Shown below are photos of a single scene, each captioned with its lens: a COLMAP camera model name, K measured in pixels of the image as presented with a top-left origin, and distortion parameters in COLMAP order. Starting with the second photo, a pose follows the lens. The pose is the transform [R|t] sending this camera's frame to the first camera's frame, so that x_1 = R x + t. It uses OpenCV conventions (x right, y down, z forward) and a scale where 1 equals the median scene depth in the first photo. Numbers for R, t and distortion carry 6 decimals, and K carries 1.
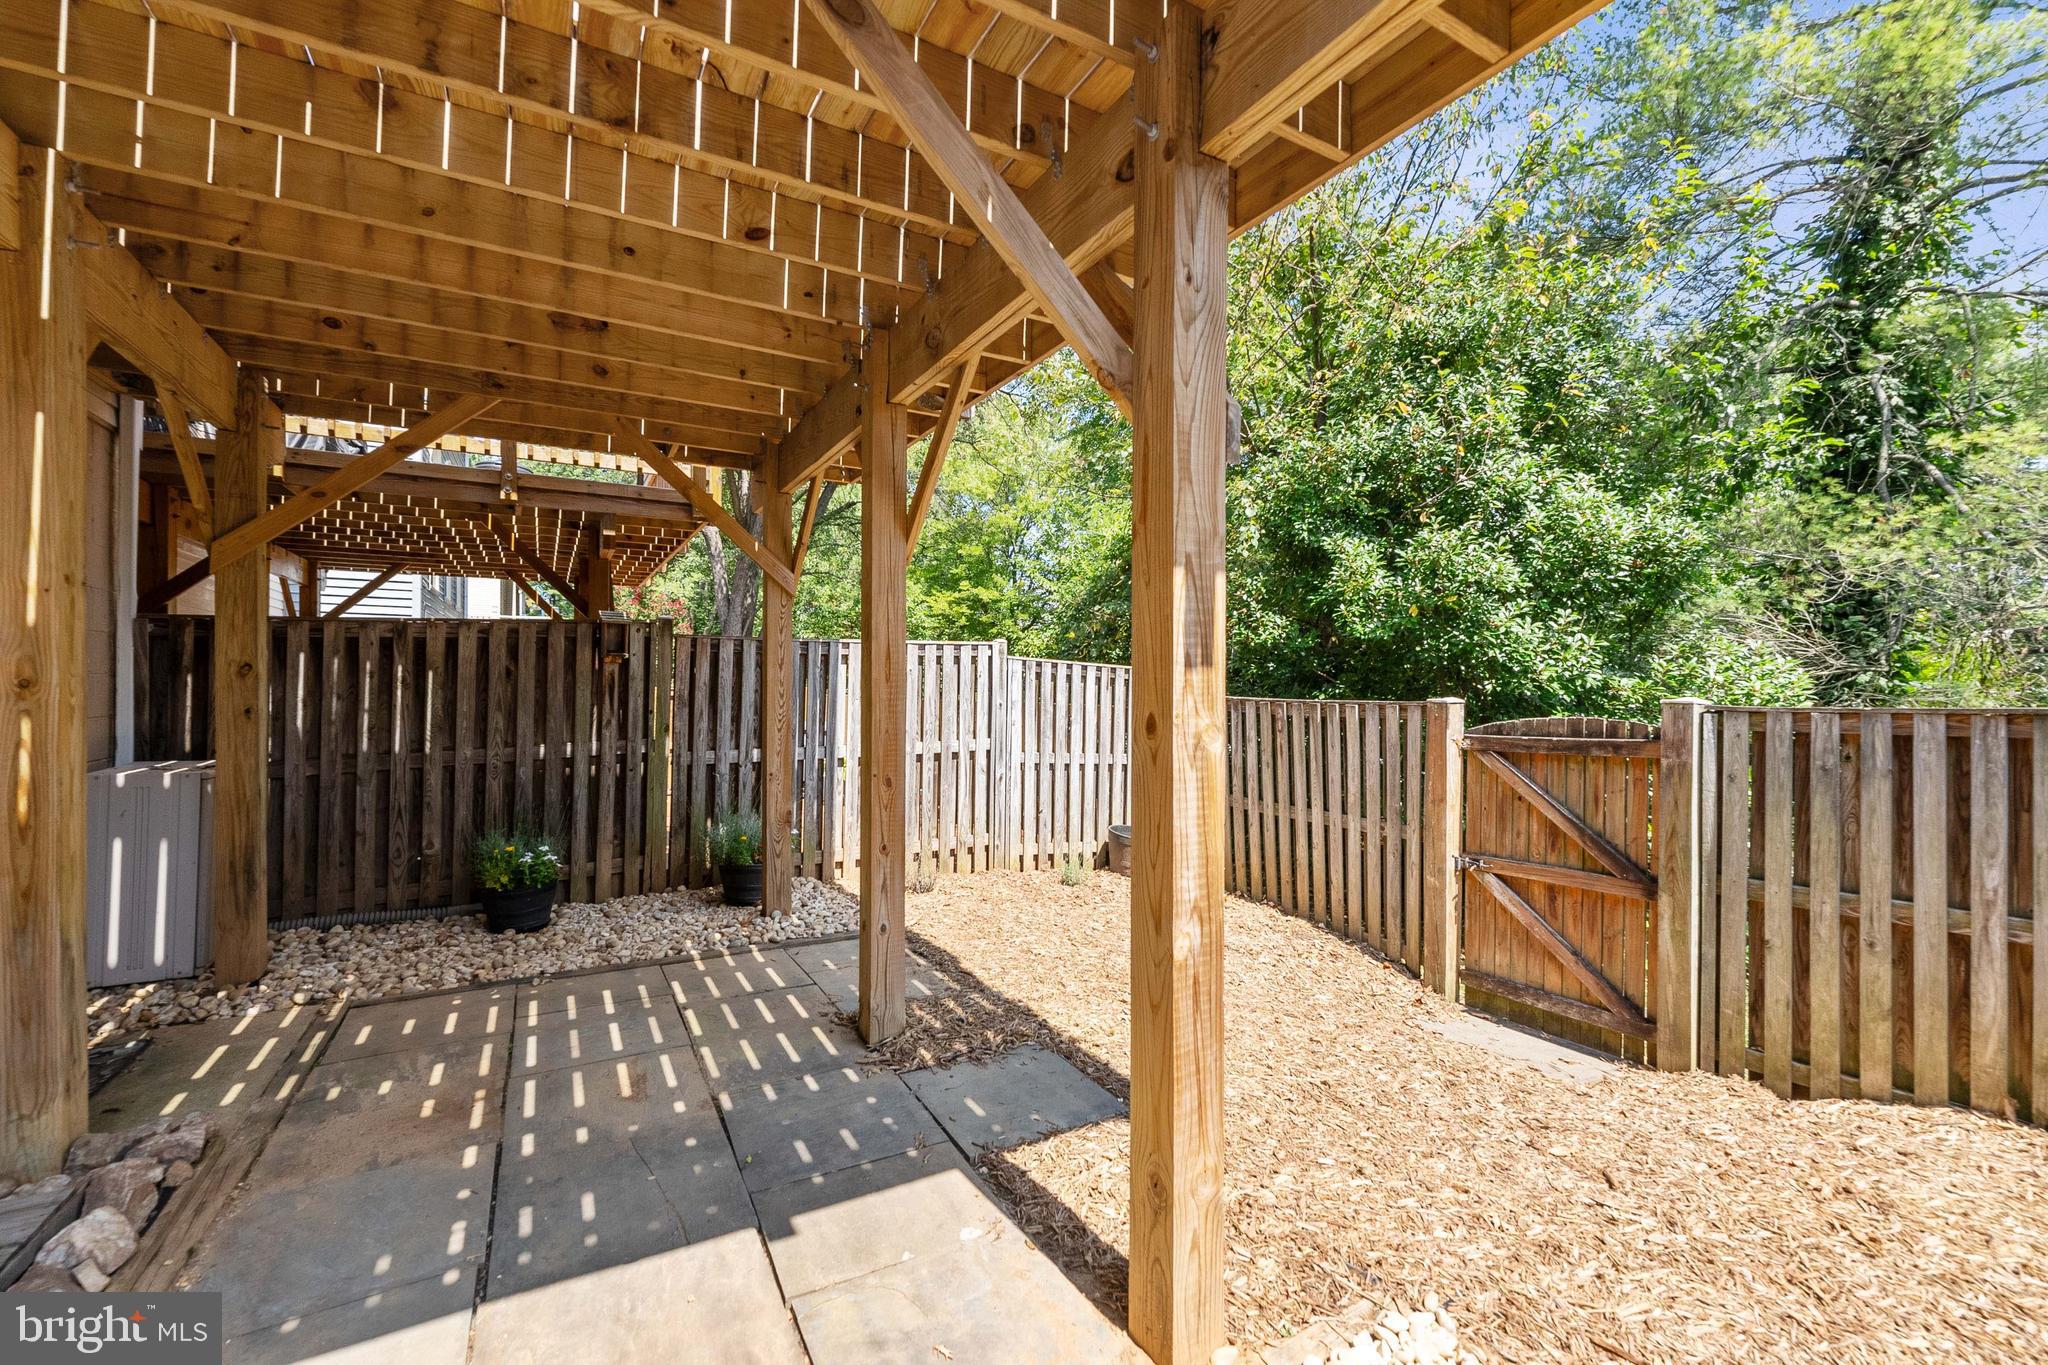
lens RADIAL K [[823.7, 0, 1018.8], [0, 823.7, 681.5], [0, 0, 1]] dist [0.000336, -0.000066]
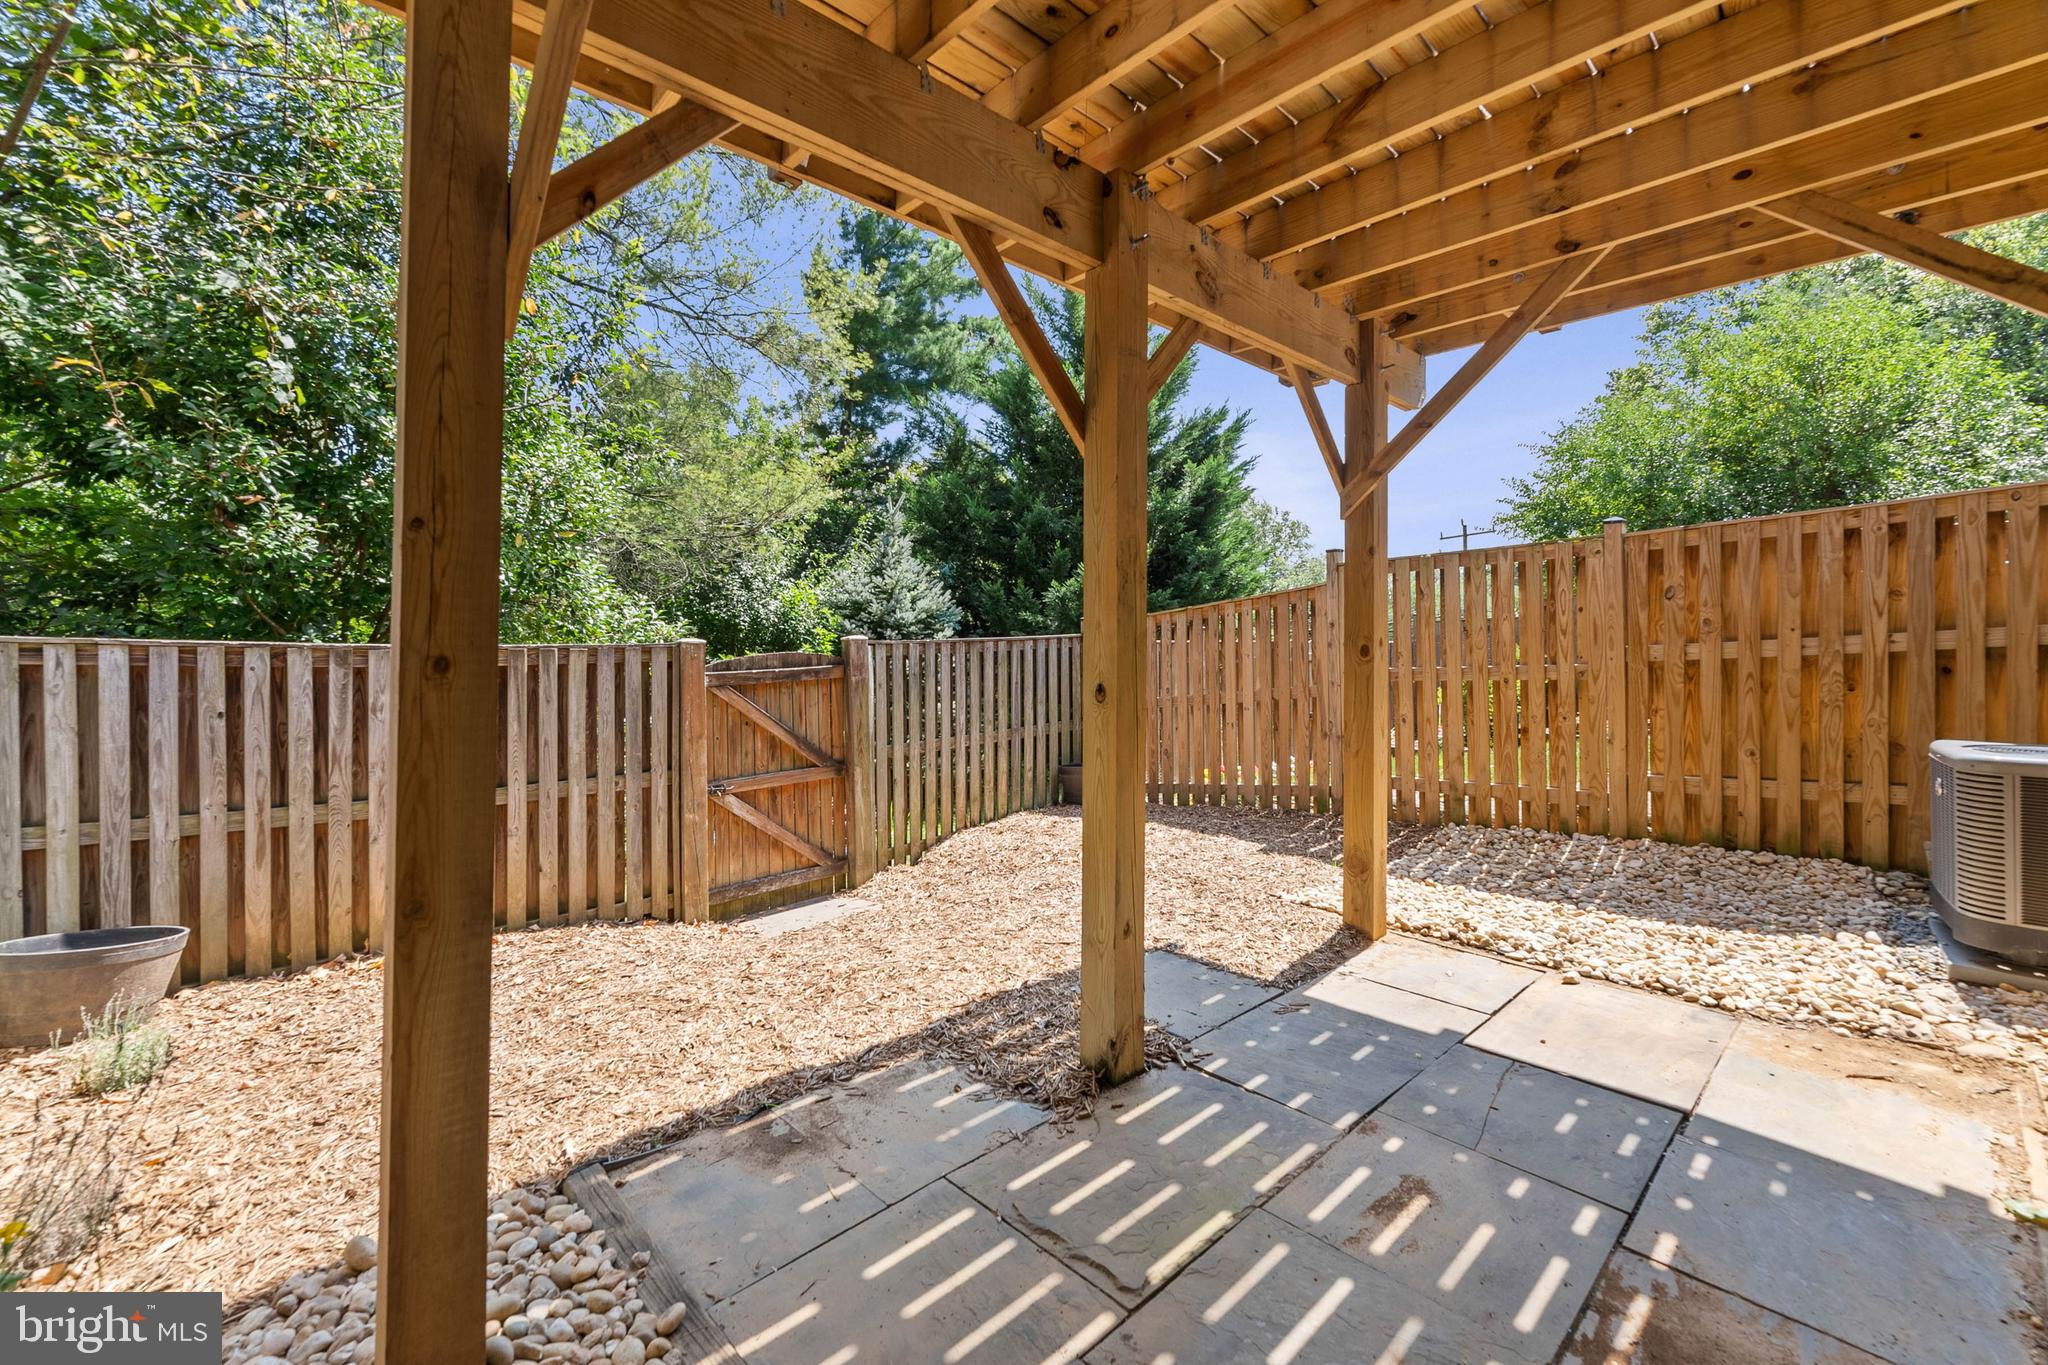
lens RADIAL K [[847.5, 0, 1023.5], [0, 847.5, 642.5], [0, 0, 1]] dist [-0.000984, -0.000314]
pose [[-0.228725, -0.010410, 0.973435, -0.908256], [-0.004390, 0.999944, 0.009662, 0.019268], [-0.973481, -0.002064, -0.228758, 1.242639]]
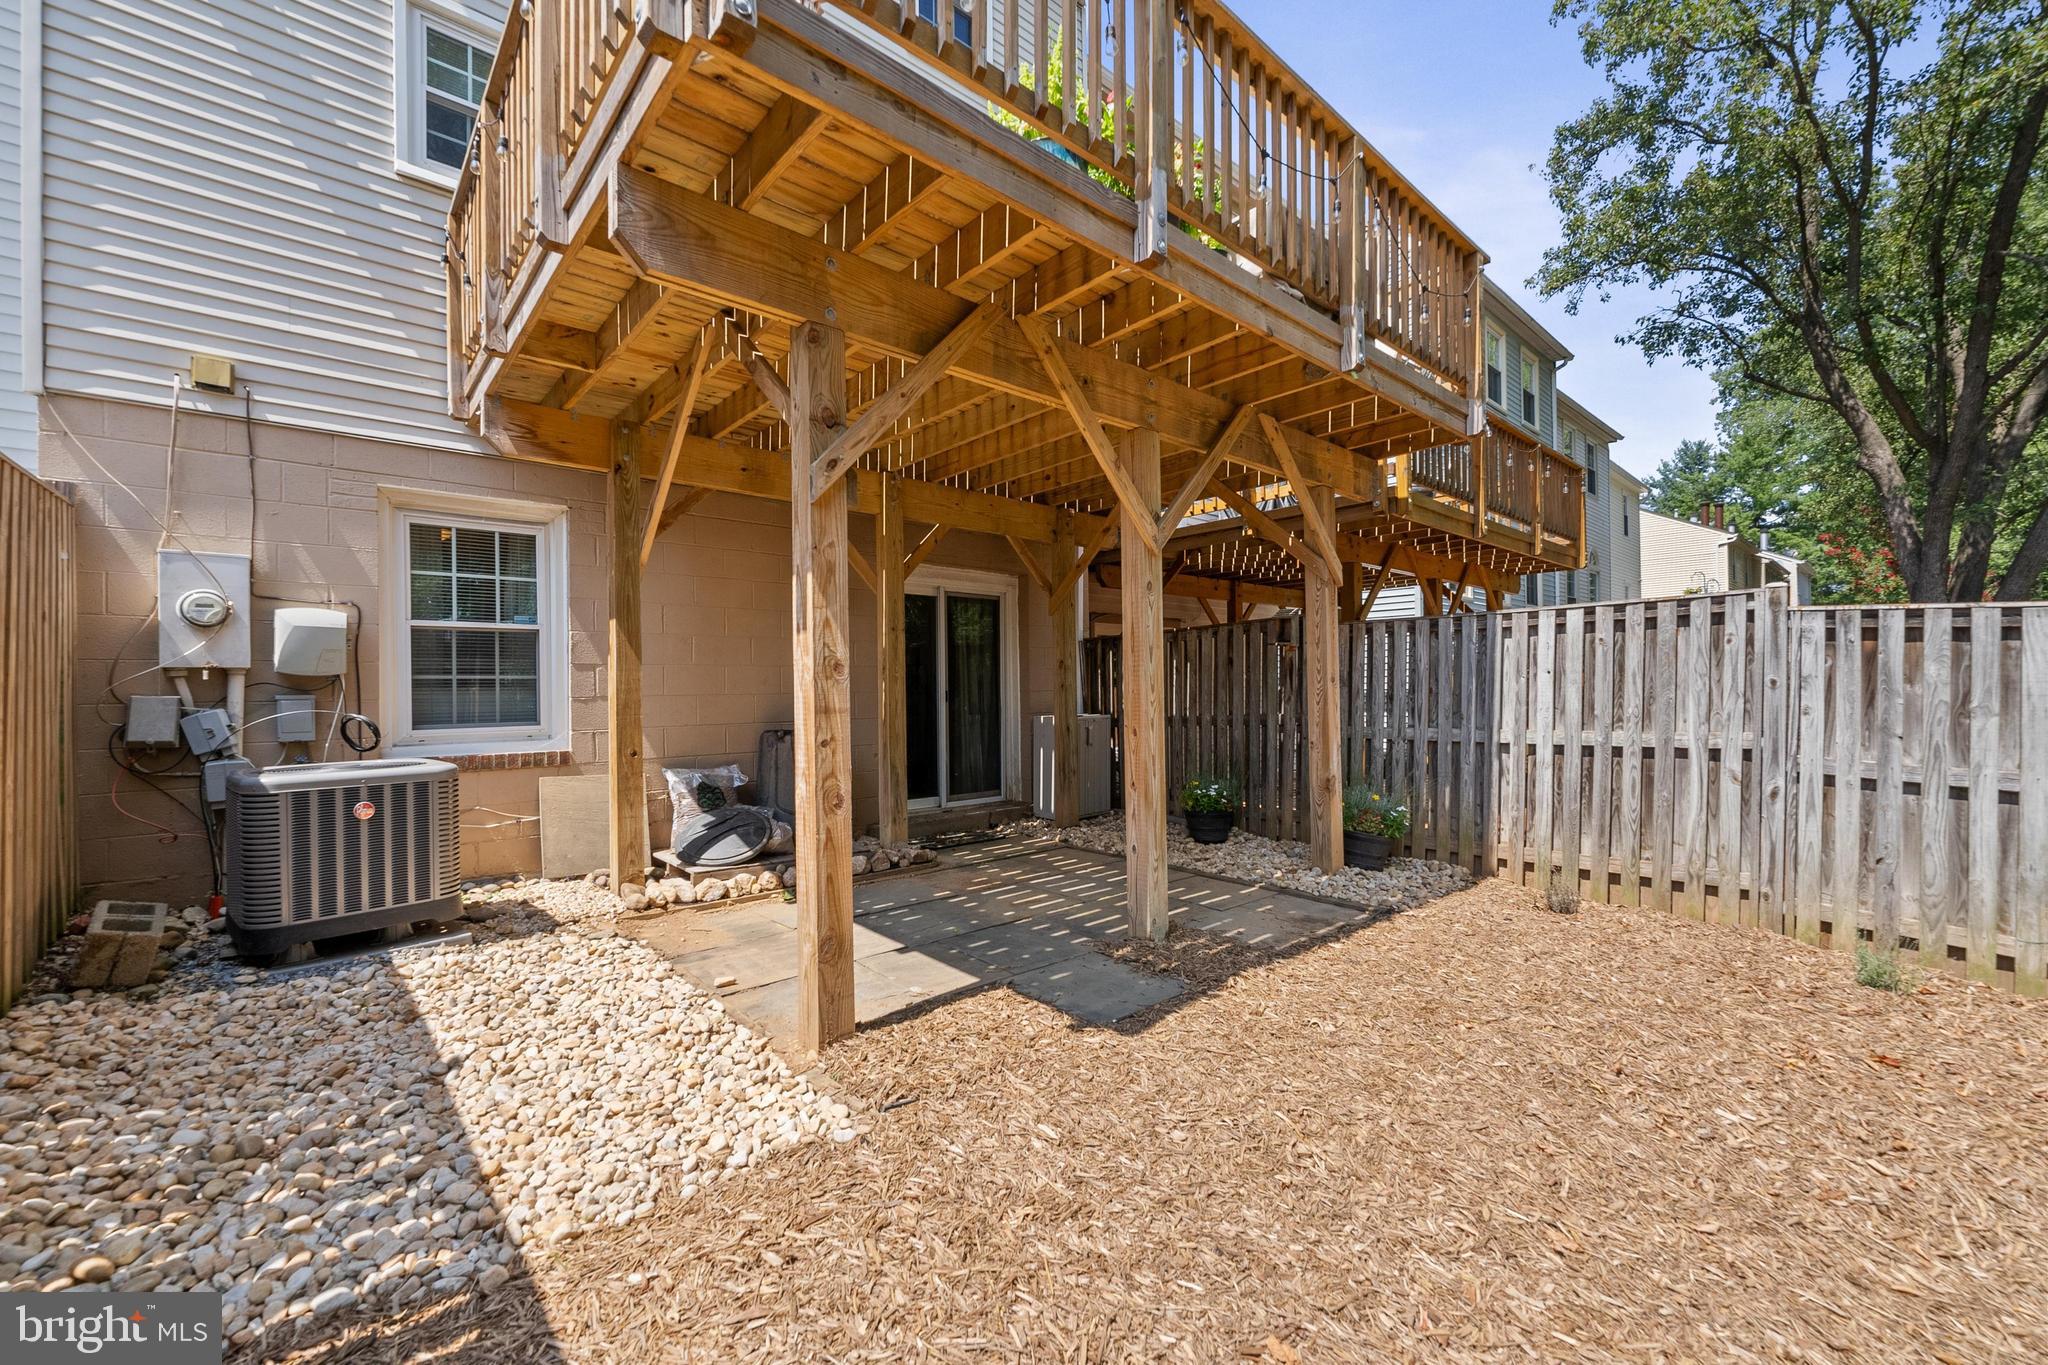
lens RADIAL K [[823.7, 0, 1018.8], [0, 823.7, 681.5], [0, 0, 1]] dist [0.000336, -0.000066]
pose [[0.207598, -0.019209, -0.978026, 0.993676], [0.014074, 0.999762, -0.016649, 0.060872], [0.978113, -0.010308, 0.207819, 0.548949]]
